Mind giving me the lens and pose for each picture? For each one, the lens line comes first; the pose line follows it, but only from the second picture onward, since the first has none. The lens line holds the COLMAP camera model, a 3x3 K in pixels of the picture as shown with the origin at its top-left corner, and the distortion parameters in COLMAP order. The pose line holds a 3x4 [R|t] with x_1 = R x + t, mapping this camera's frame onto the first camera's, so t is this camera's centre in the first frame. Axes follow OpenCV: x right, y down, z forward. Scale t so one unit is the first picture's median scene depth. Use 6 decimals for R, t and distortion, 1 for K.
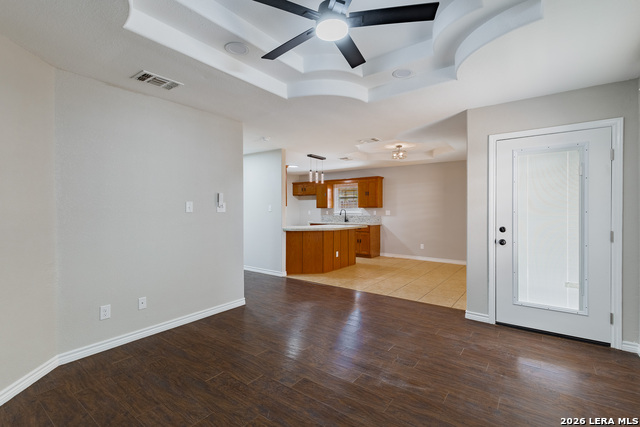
lens RADIAL K [[291.5, 0, 319.8], [0, 291.5, 213.1], [0, 0, 1]] dist [0.007496, -0.002455]
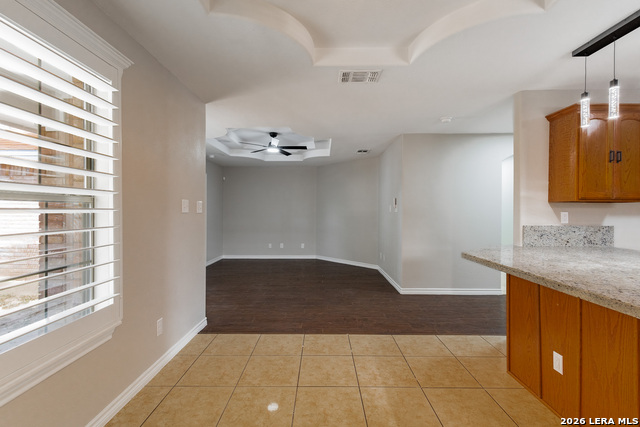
lens RADIAL K [[291.5, 0, 319.8], [0, 291.5, 211.6], [0, 0, 1]] dist [0.007496, -0.002455]
pose [[-0.805499, -0.000741, -0.592597, 1.080162], [-0.007752, 0.999927, 0.009286, -0.023462], [0.592547, 0.012074, -0.805446, 2.790272]]
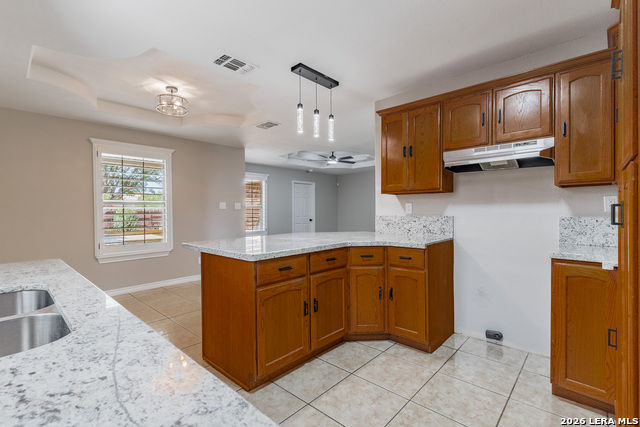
lens RADIAL K [[291.5, 0, 320.5], [0, 291.5, 213.5], [0, 0, 1]] dist [0.007496, -0.002455]
pose [[-0.994890, 0.005994, 0.100782, -0.140397], [0.007433, 0.999876, 0.013904, 0.005981], [-0.100686, 0.014582, -0.994811, 3.721381]]
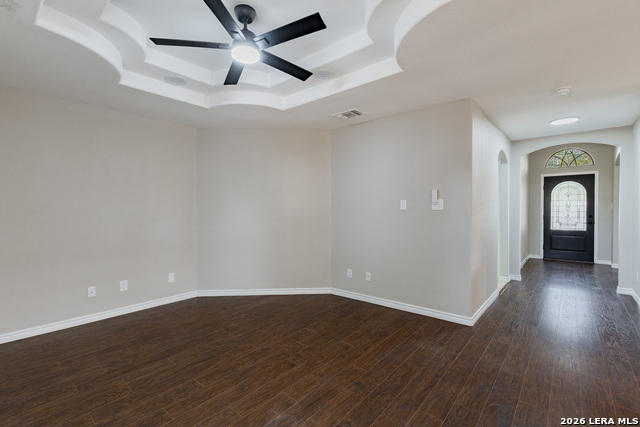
lens RADIAL K [[291.5, 0, 319.9], [0, 291.5, 213.9], [0, 0, 1]] dist [0.007496, -0.002455]
pose [[-0.064336, 0.018995, -0.997747, 0.907171], [-0.005946, 0.999794, 0.019417, -0.009966], [0.997911, 0.007182, -0.064210, 1.038142]]
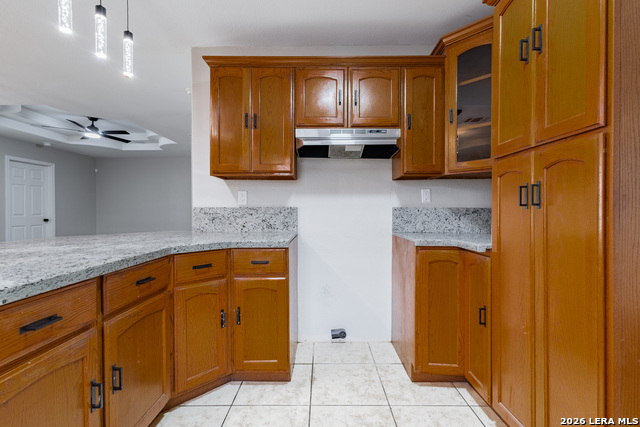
lens RADIAL K [[291.5, 0, 318.1], [0, 291.5, 213.6], [0, 0, 1]] dist [0.007496, -0.002455]
pose [[-0.803725, 0.008057, -0.594946, -0.013875], [-0.002057, 0.999865, 0.016319, 0.040495], [0.594997, 0.014340, -0.803600, 3.368583]]
